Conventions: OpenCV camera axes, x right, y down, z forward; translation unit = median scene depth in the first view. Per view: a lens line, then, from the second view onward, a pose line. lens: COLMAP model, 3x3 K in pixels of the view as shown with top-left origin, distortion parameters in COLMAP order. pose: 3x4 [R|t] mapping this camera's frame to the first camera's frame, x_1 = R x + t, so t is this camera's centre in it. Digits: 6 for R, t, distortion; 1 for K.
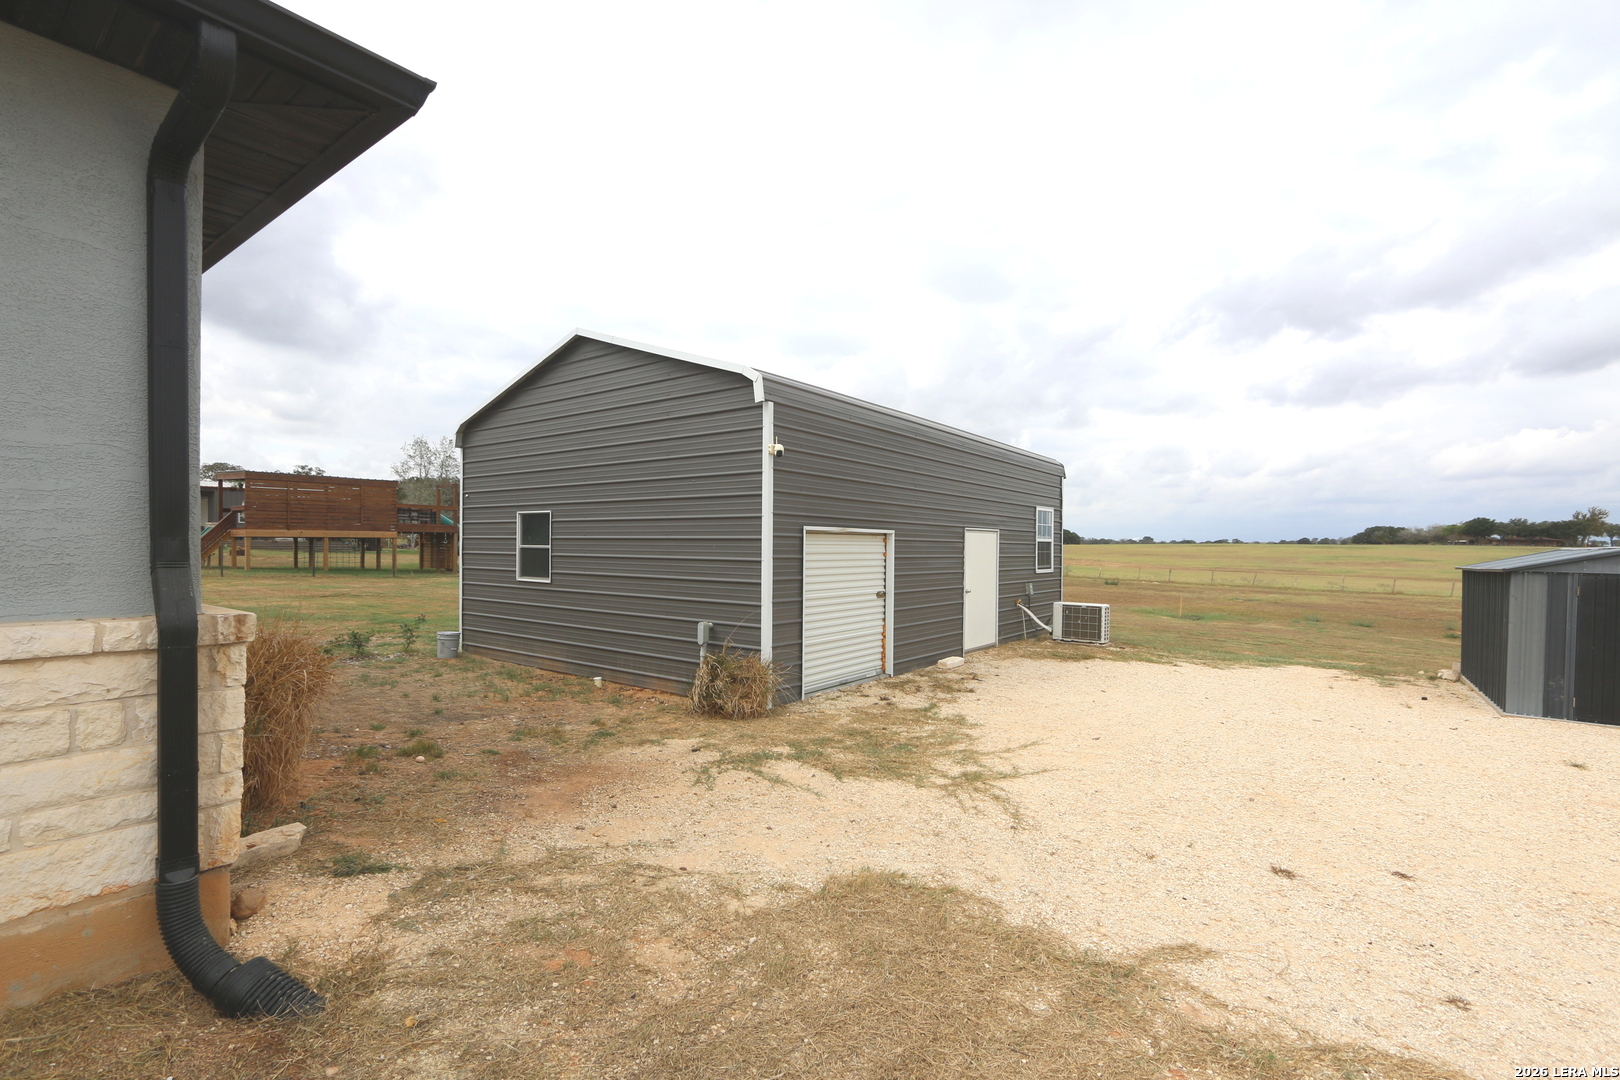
lens RADIAL K [[741.7, 0, 808.0], [0, 741.7, 561.6], [0, 0, 1]] dist [-0.014277, 0.000191]
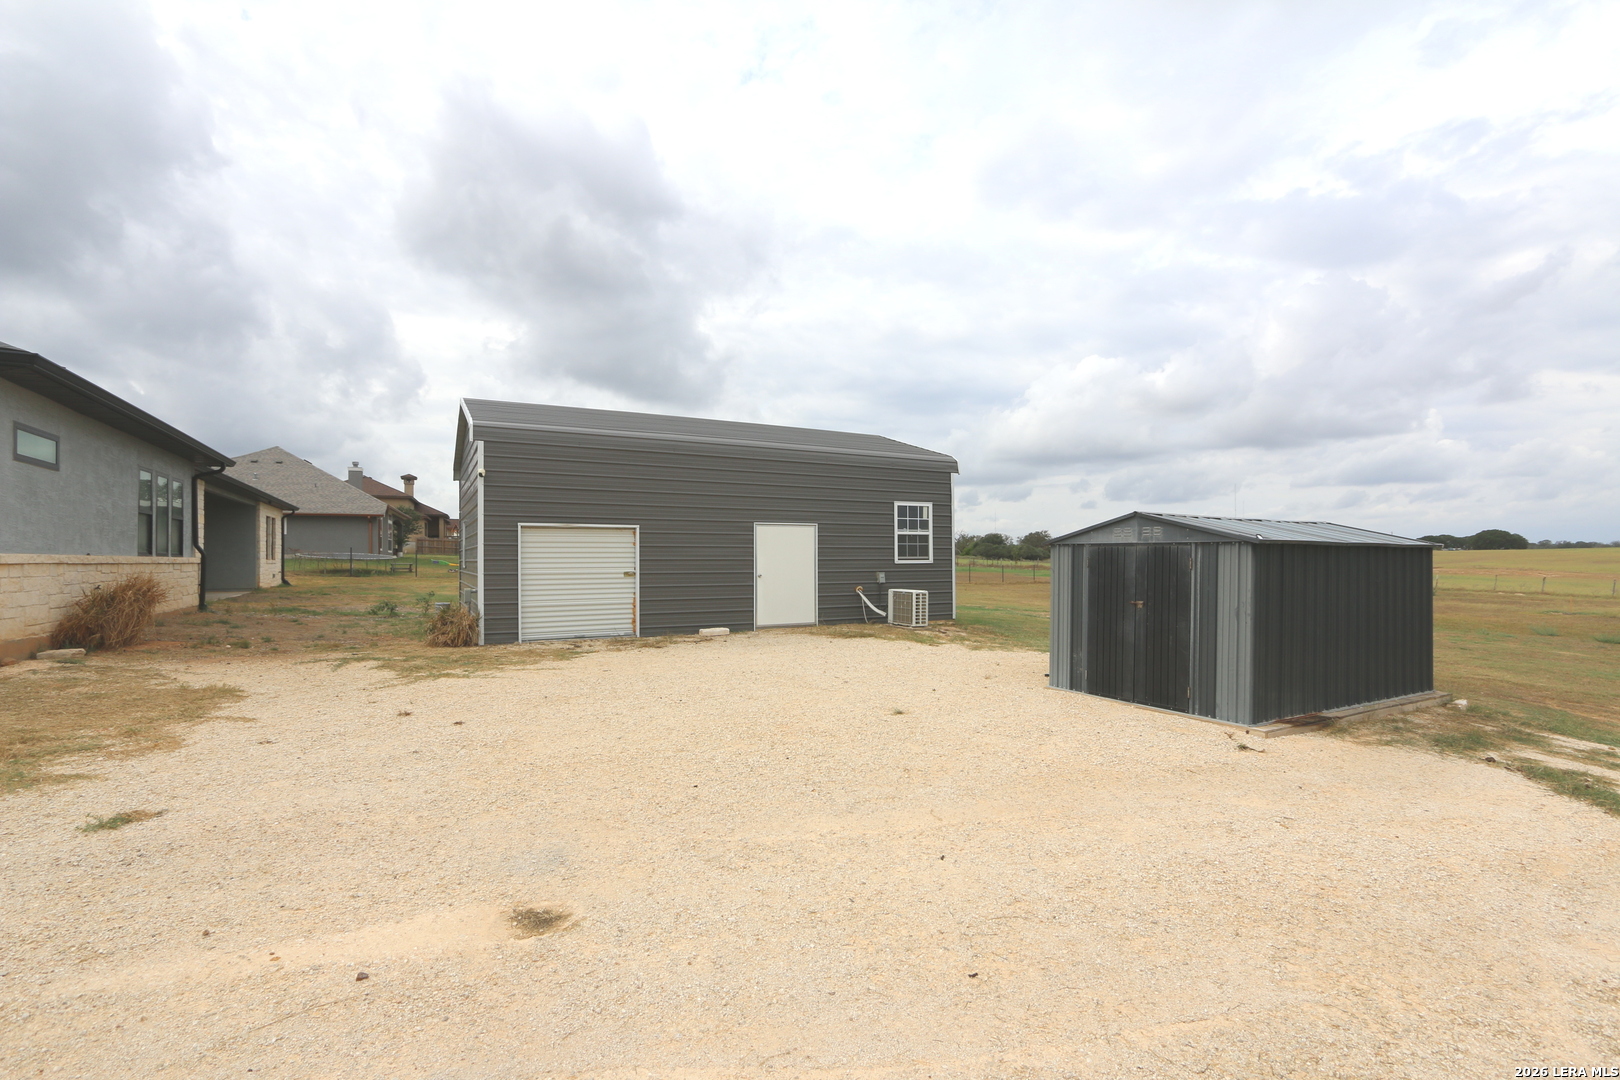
lens RADIAL K [[733.9, 0, 810.0], [0, 733.9, 540.0], [0, 0, 1]] dist [-0.017249, -0.000026]
pose [[0.902241, -0.022910, -0.430624, 0.939000], [0.002669, 0.998865, -0.047551, 0.045955], [0.431225, 0.041753, 0.901278, -0.033233]]
